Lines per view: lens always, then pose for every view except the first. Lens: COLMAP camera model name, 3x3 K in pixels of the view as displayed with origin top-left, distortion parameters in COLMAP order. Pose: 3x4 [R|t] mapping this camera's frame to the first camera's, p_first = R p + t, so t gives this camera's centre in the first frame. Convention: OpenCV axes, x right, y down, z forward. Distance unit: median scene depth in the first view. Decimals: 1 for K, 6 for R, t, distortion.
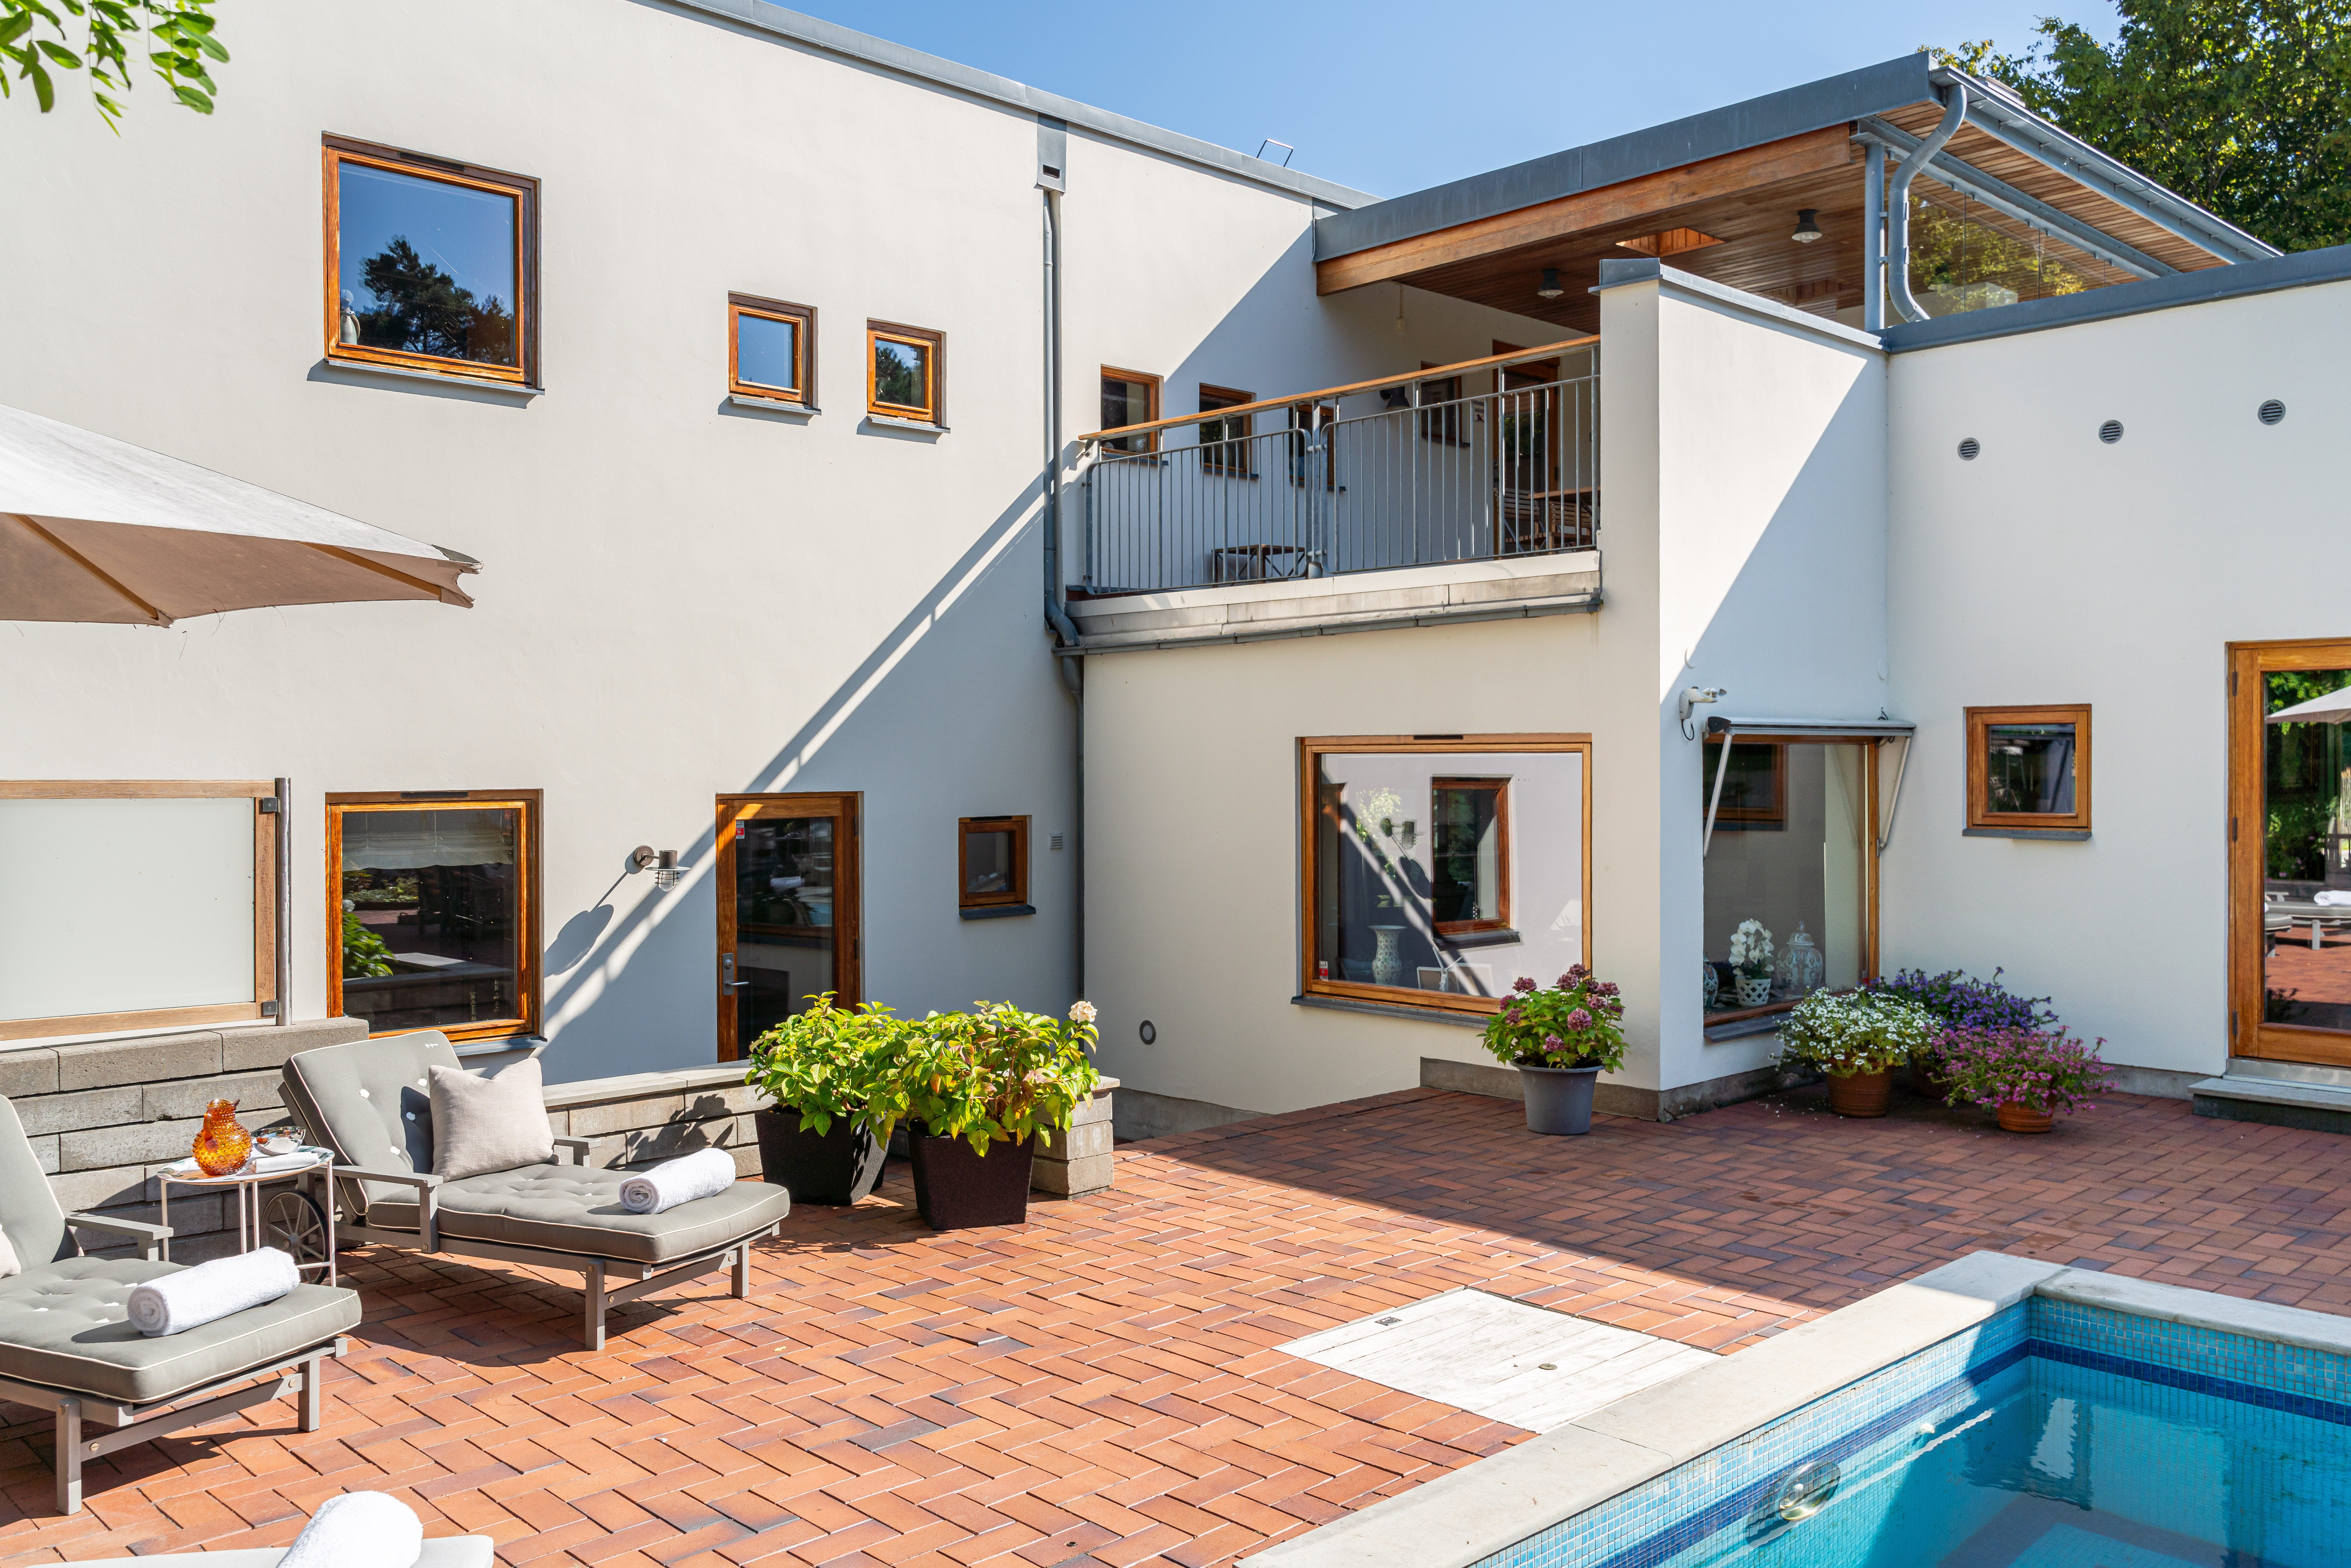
lens RADIAL K [[1877.6, 0, 1175.5], [0, 1877.6, 784.0], [0, 0, 1]] dist [0.001990, -0.000215]
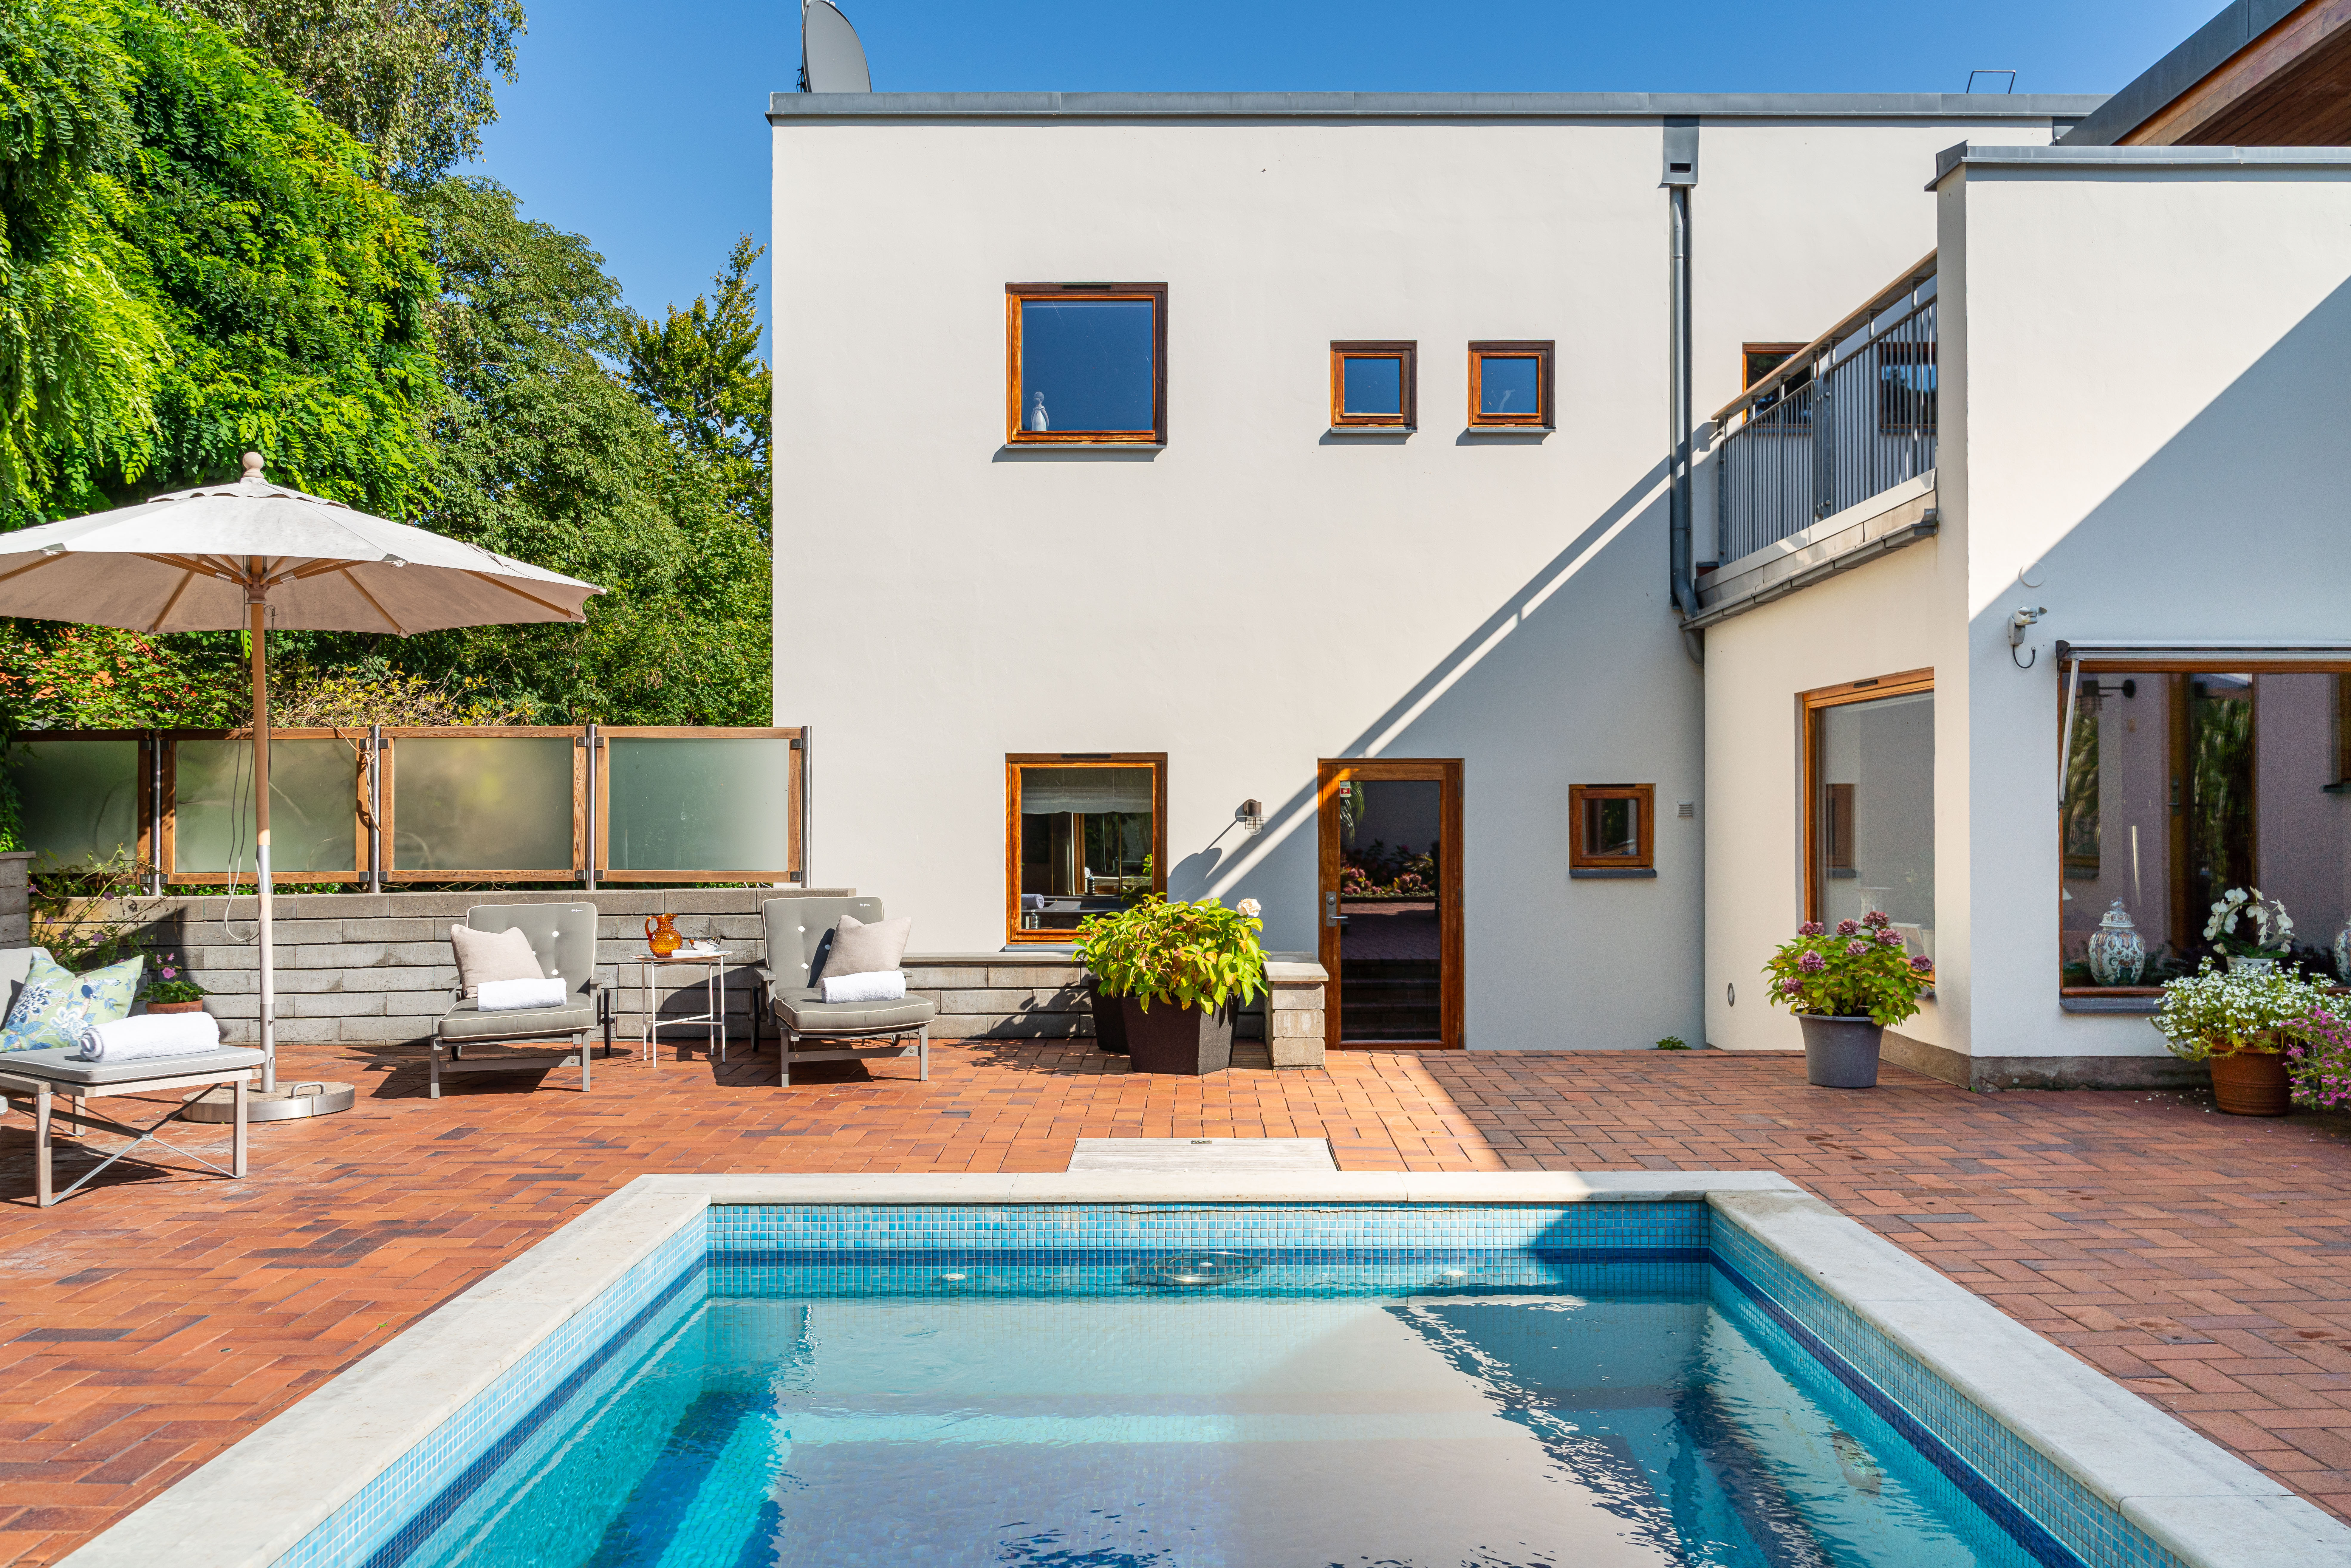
lens RADIAL K [[1850.3, 0, 1181.8], [0, 1850.3, 806.2], [0, 0, 1]] dist [0.002523, 0.001271]
pose [[0.726822, 0.001866, -0.686824, 0.490007], [-0.009844, 0.999922, -0.007701, 0.044213], [0.686756, 0.012358, 0.726783, 0.072835]]
